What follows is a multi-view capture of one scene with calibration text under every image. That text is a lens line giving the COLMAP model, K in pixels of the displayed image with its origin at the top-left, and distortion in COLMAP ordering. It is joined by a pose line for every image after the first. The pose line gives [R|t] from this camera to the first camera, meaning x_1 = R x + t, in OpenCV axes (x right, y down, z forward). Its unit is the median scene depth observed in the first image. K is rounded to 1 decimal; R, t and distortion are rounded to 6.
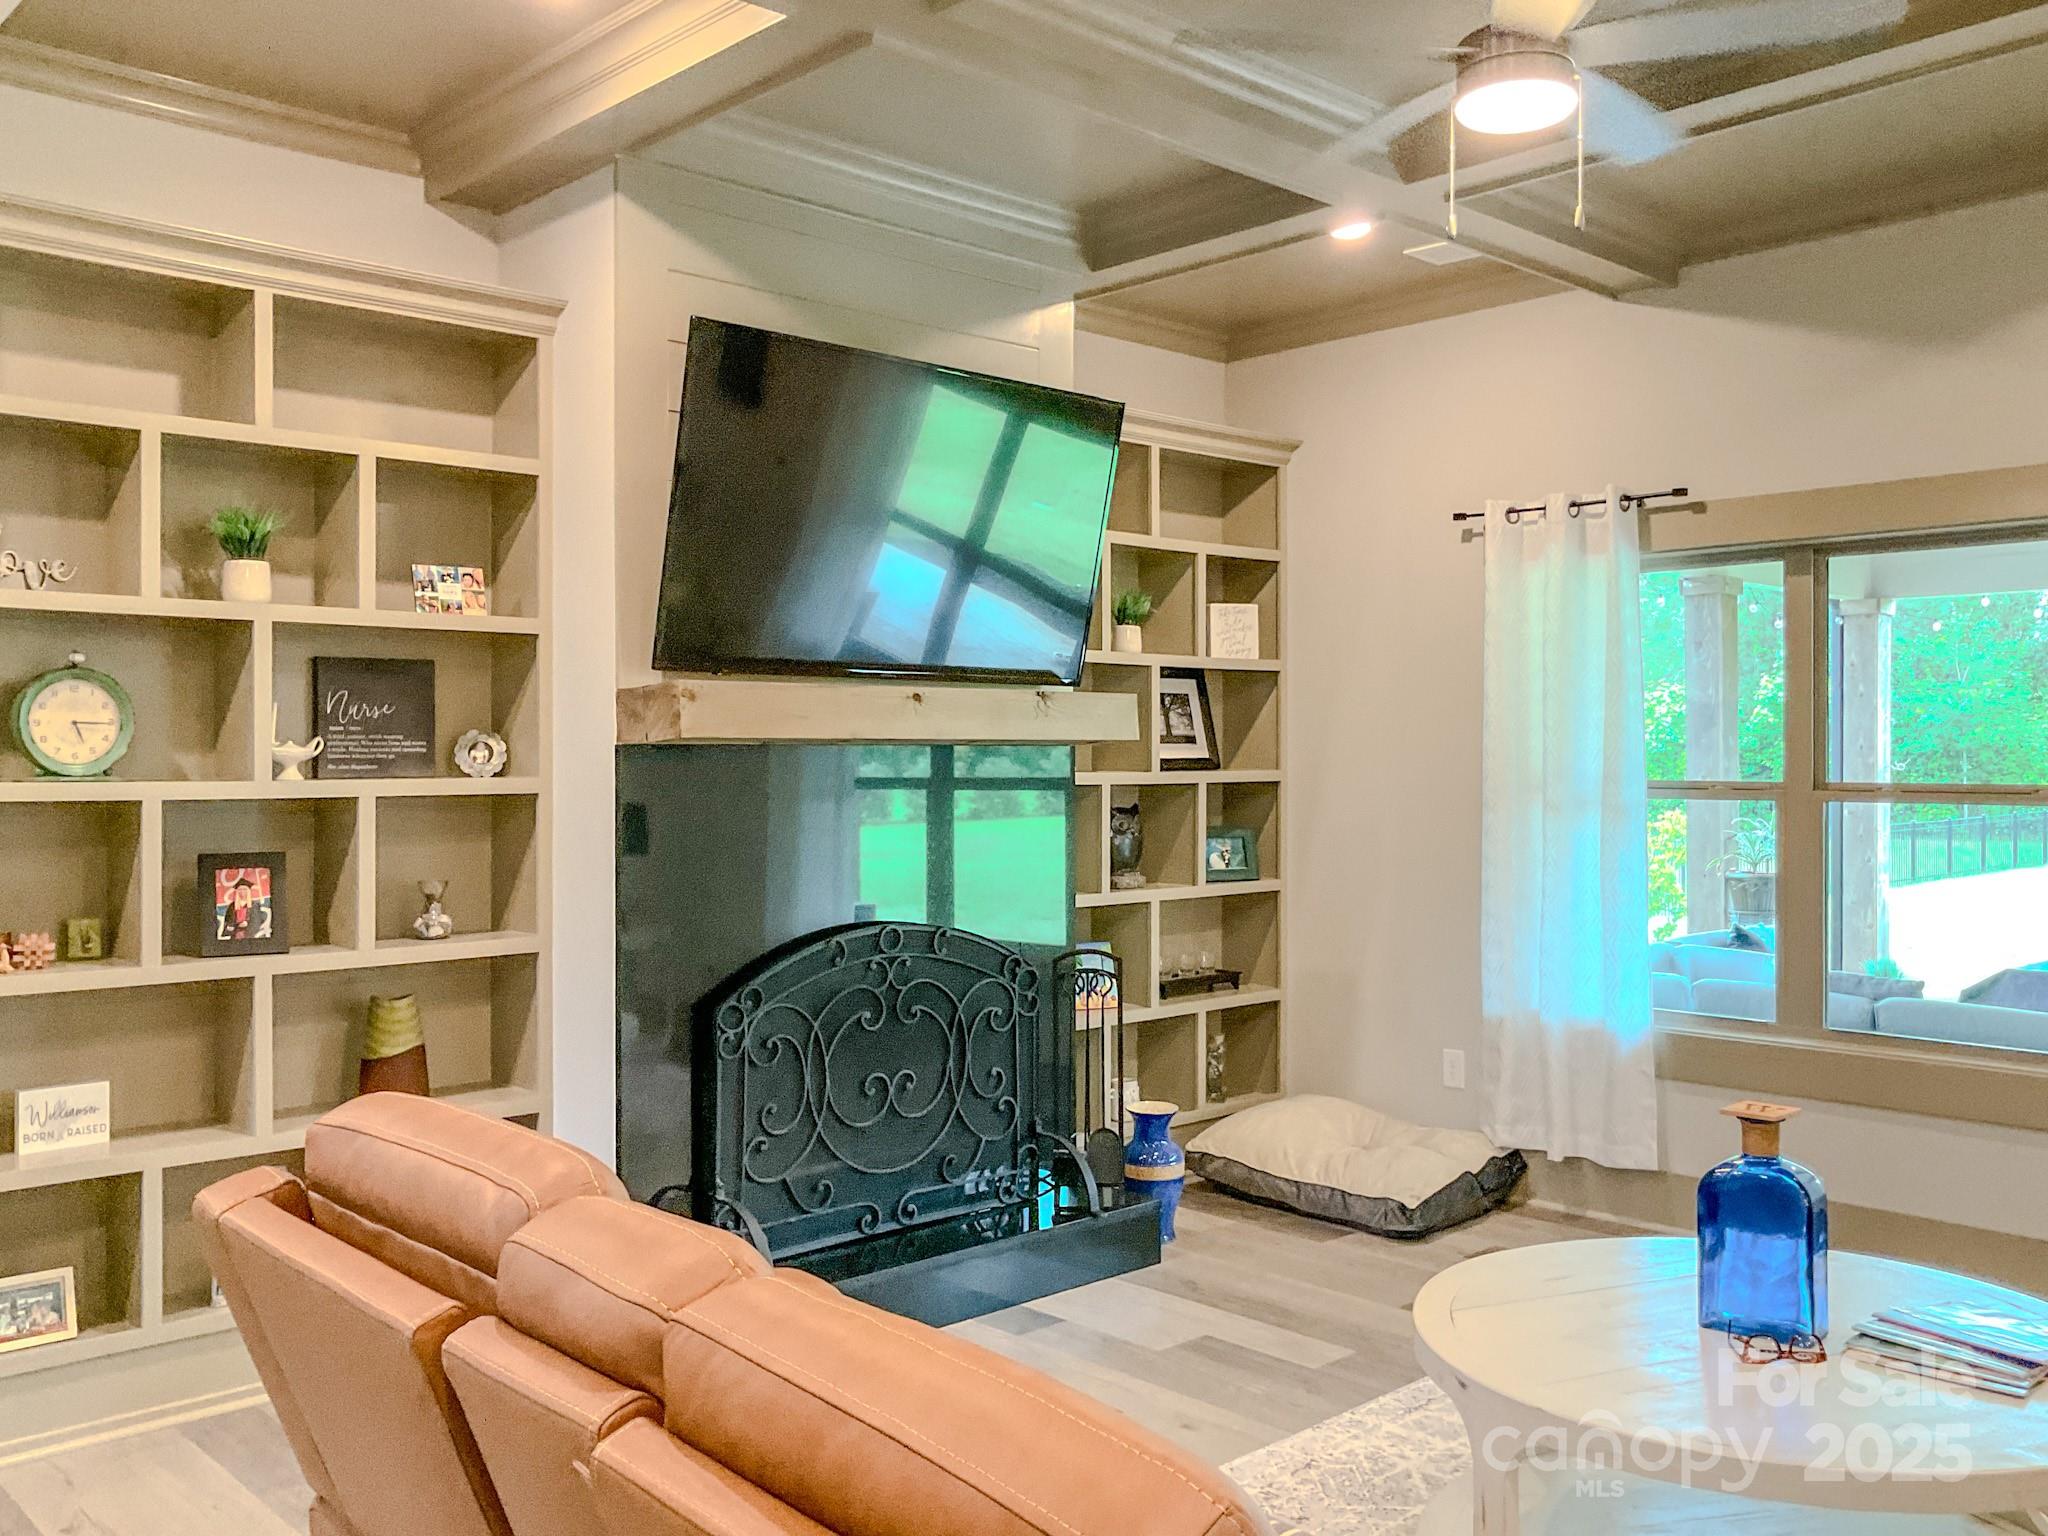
lens RADIAL K [[1739.5, 0, 939.5], [0, 1739.5, 763.0], [0, 0, 1]] dist [-0.000626, -0.003549]
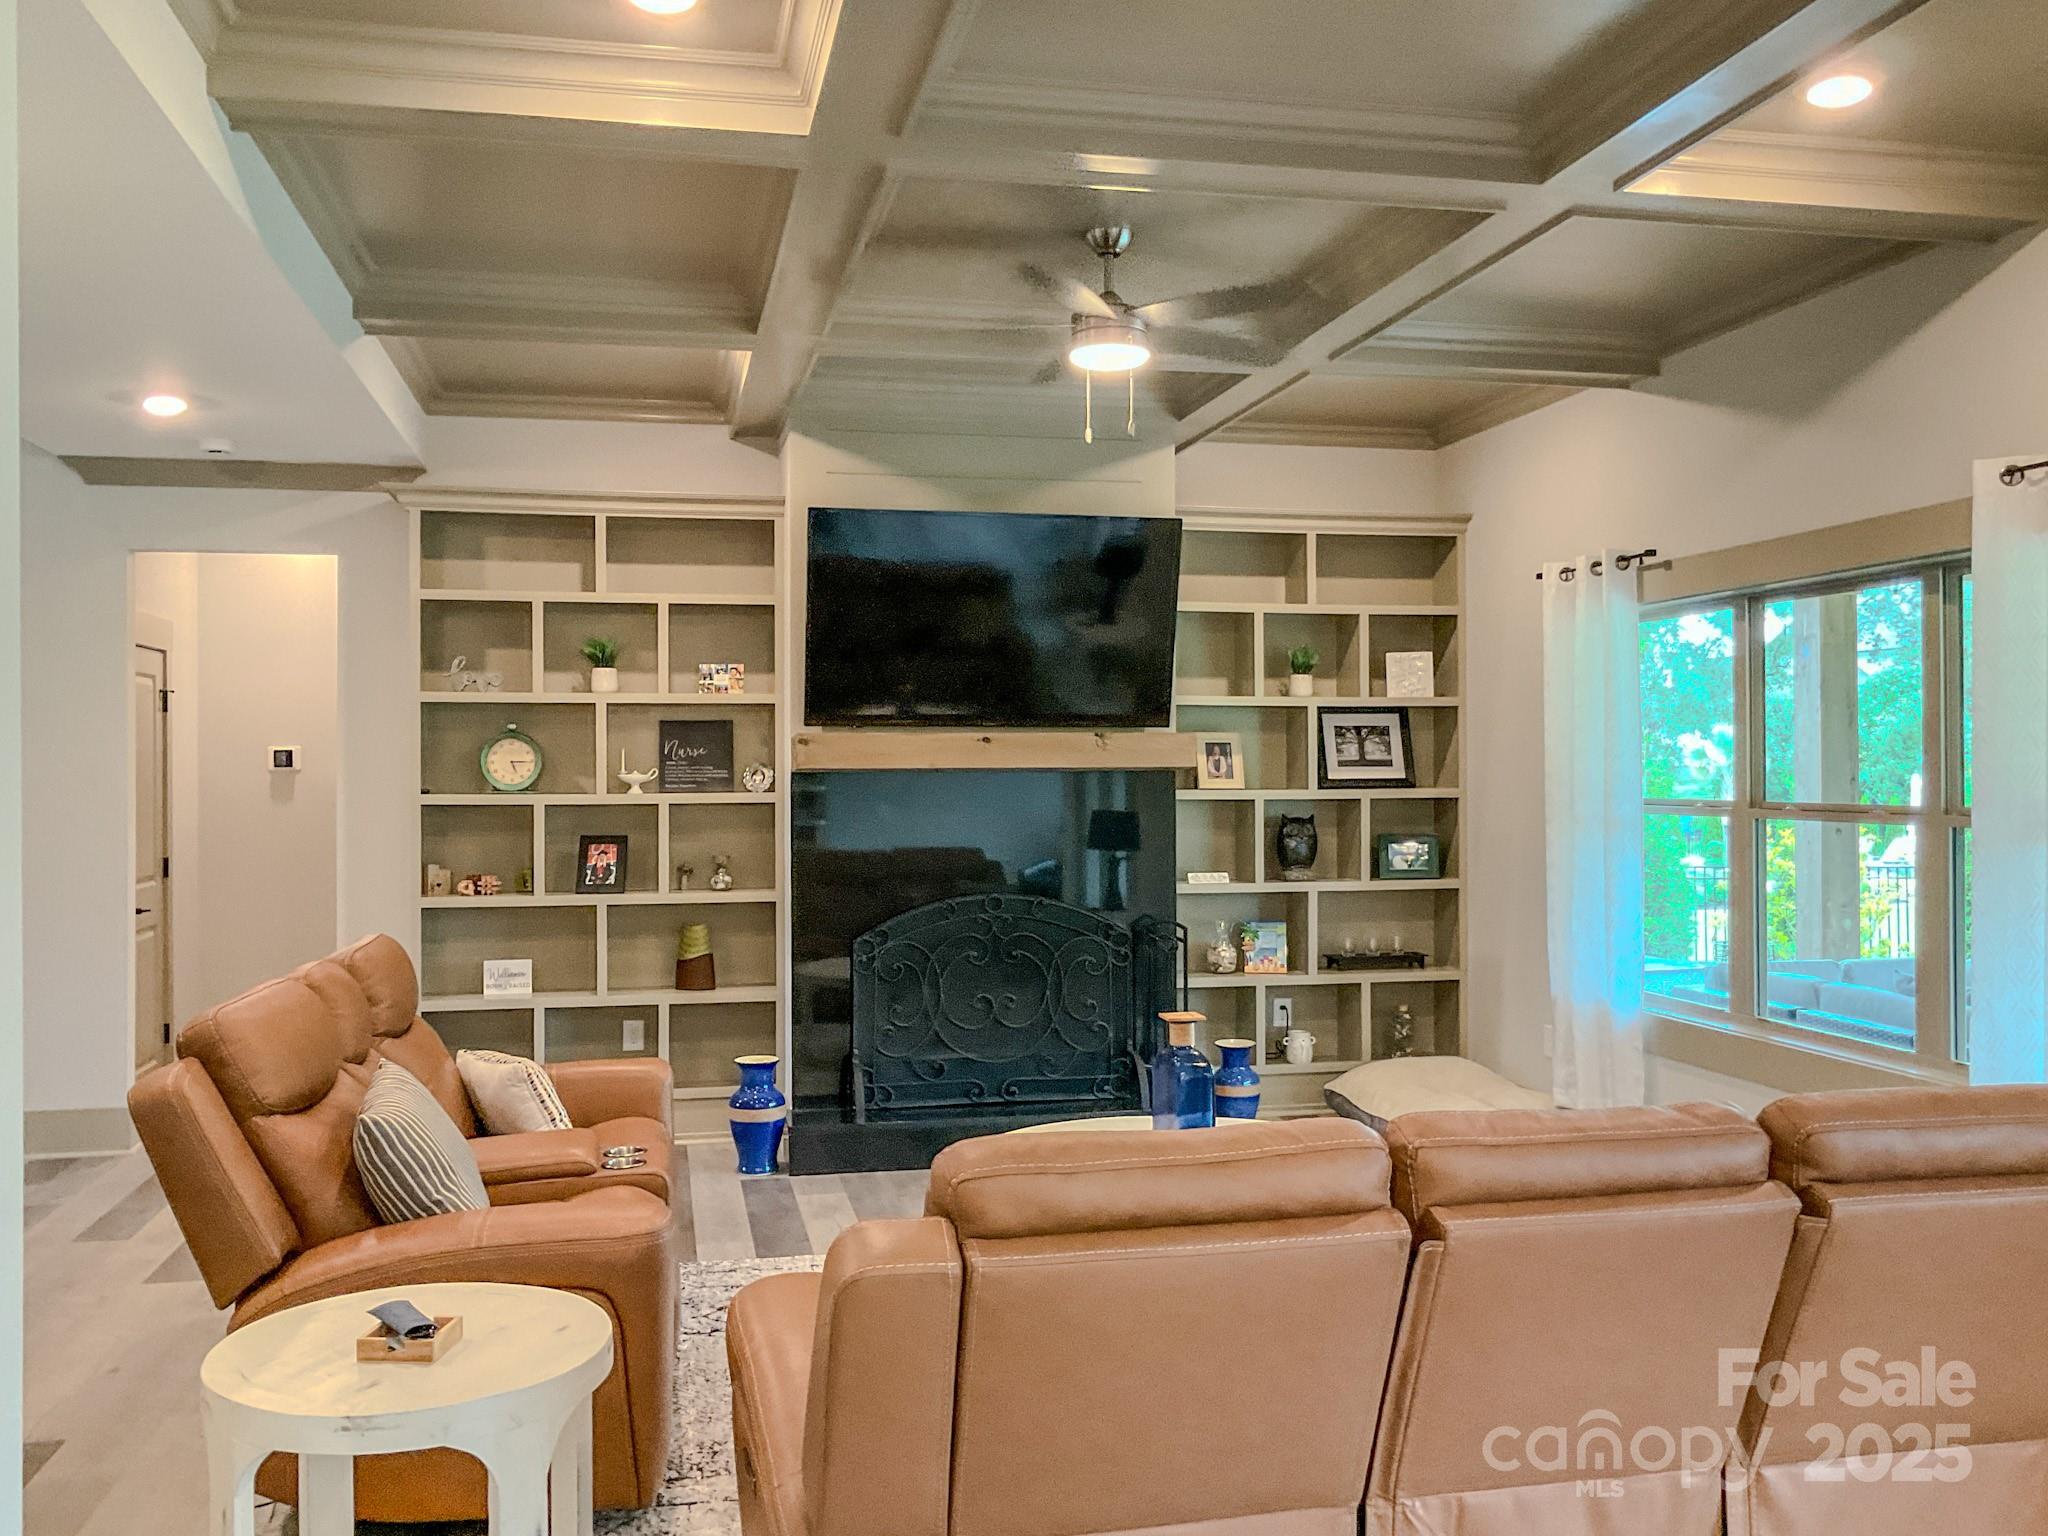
lens RADIAL K [[1732.8, 0, 1024.0], [0, 1732.8, 768.0], [0, 0, 1]] dist [0.006252, -0.003669]
pose [[0.863626, -0.003316, -0.504122, 0.682137], [0.001008, 0.999988, -0.004850, -0.005584], [0.504132, 0.003680, 0.863619, -0.234521]]
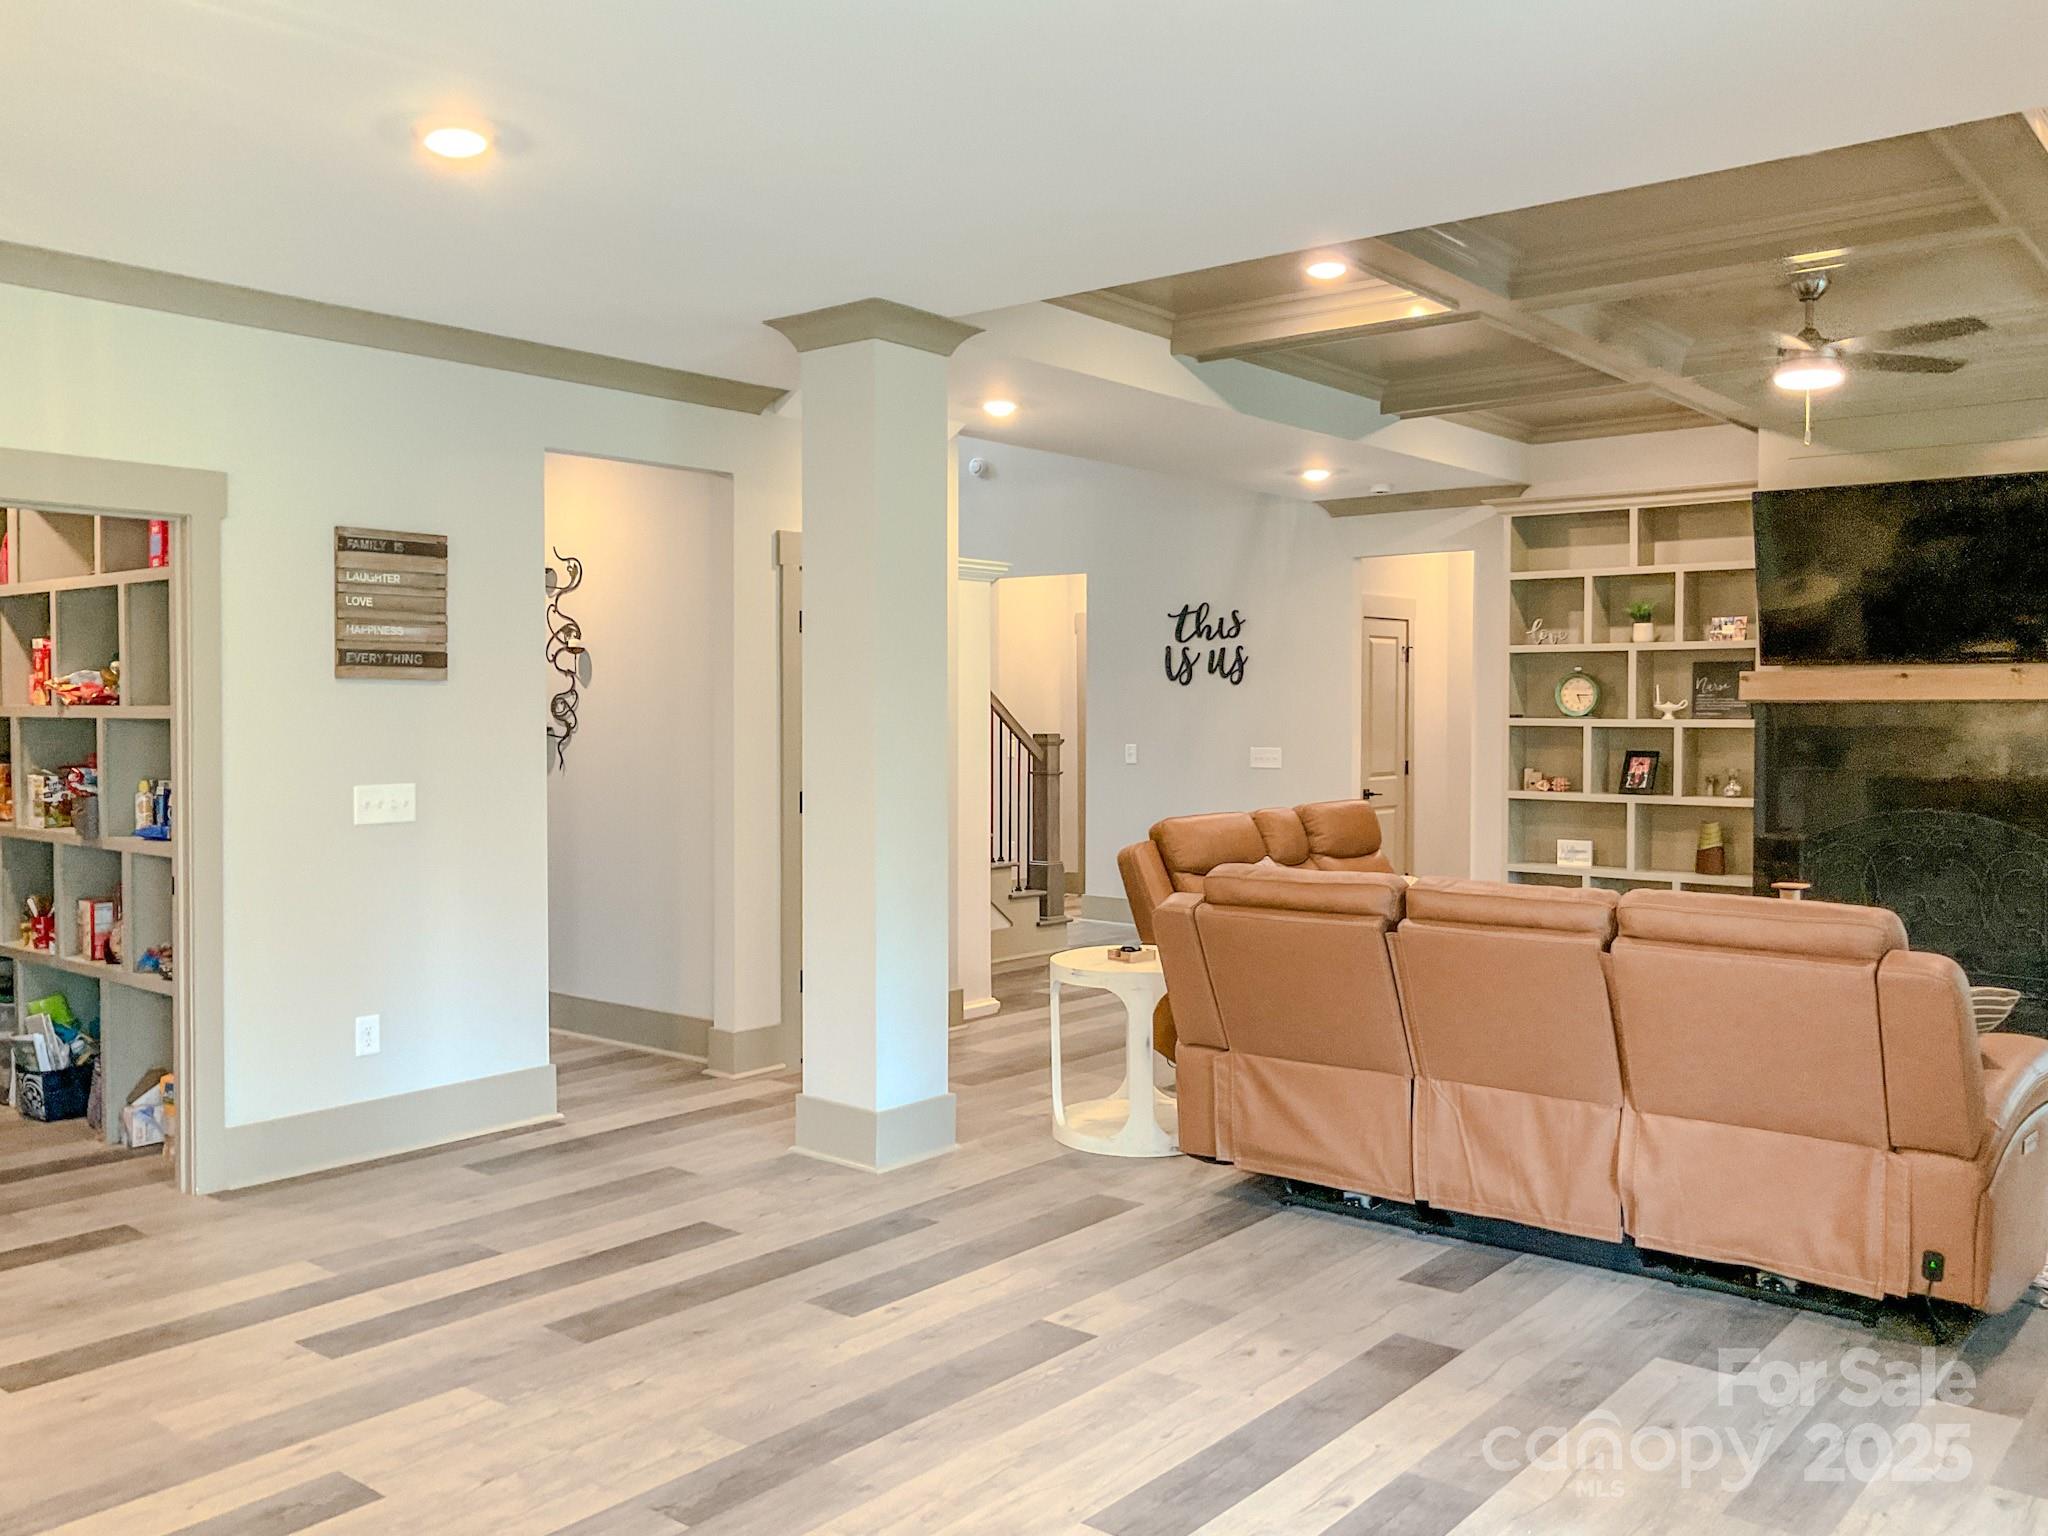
lens RADIAL K [[1716.1, 0, 1024.0], [0, 1716.1, 768.0], [0, 0, 1]] dist [0.022479, -0.065816]
pose [[0.145257, 0.035403, -0.988760, 1.400339], [-0.004365, 0.999373, 0.035142, -0.001435], [0.989384, -0.000789, 0.145321, -0.110415]]
